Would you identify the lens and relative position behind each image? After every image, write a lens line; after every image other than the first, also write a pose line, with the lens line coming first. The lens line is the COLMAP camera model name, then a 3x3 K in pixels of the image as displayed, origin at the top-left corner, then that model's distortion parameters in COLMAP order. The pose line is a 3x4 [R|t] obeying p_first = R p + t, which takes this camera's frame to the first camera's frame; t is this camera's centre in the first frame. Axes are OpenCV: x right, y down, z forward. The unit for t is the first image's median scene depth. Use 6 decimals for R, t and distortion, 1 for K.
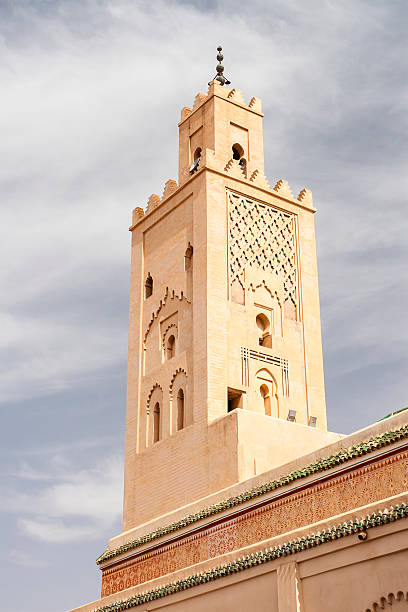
lens RADIAL K [[1042.6, 0, 204.0], [0, 1042.6, 306.0], [0, 0, 1]] dist [0.092169, 0.122545]
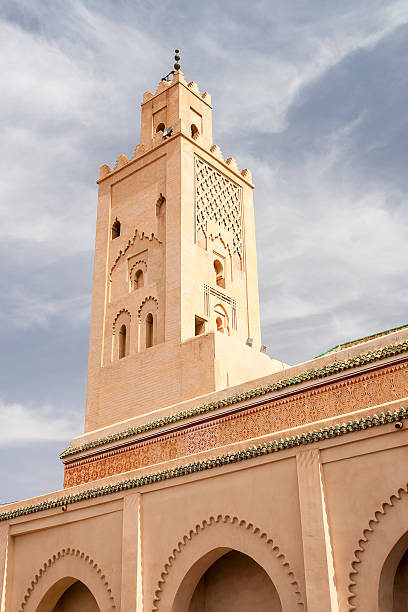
lens RADIAL K [[766.6, 0, 204.0], [0, 766.6, 306.0], [0, 0, 1]] dist [0.007595, 0.060045]
pose [[0.968653, 0.108058, 0.223685, -0.154400], [-0.105948, 0.994140, -0.021446, 0.082302], [-0.224691, -0.002926, 0.974426, 0.154517]]
